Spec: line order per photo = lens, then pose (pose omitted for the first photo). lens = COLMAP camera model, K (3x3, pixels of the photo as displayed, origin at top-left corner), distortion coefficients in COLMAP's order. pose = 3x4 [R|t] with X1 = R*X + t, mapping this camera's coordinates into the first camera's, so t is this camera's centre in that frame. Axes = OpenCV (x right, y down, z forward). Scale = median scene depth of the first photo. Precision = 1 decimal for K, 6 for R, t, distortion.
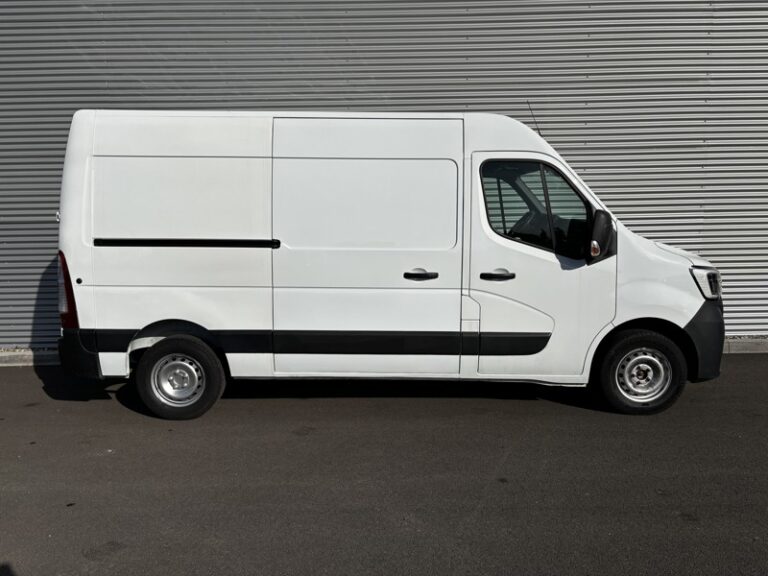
lens RADIAL K [[578.1, 0, 382.2], [0, 578.1, 286.9], [0, 0, 1]] dist [0.028107, -0.032086]
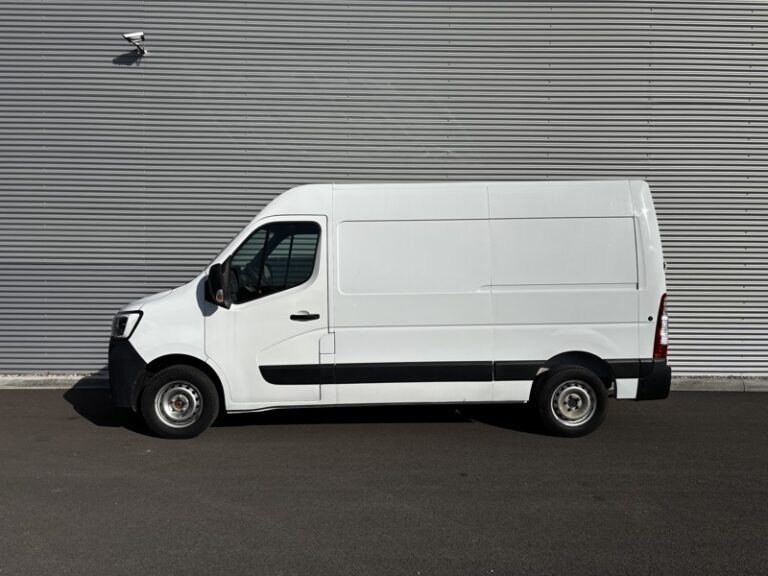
lens RADIAL K [[578.1, 0, 390.5], [0, 578.1, 286.6], [0, 0, 1]] dist [0.028107, -0.032086]
pose [[0.999268, 0.023520, 0.030164, -0.000989], [-0.020979, 0.996416, -0.081945, 0.021140], [-0.031984, 0.081252, 0.996180, -0.235318]]
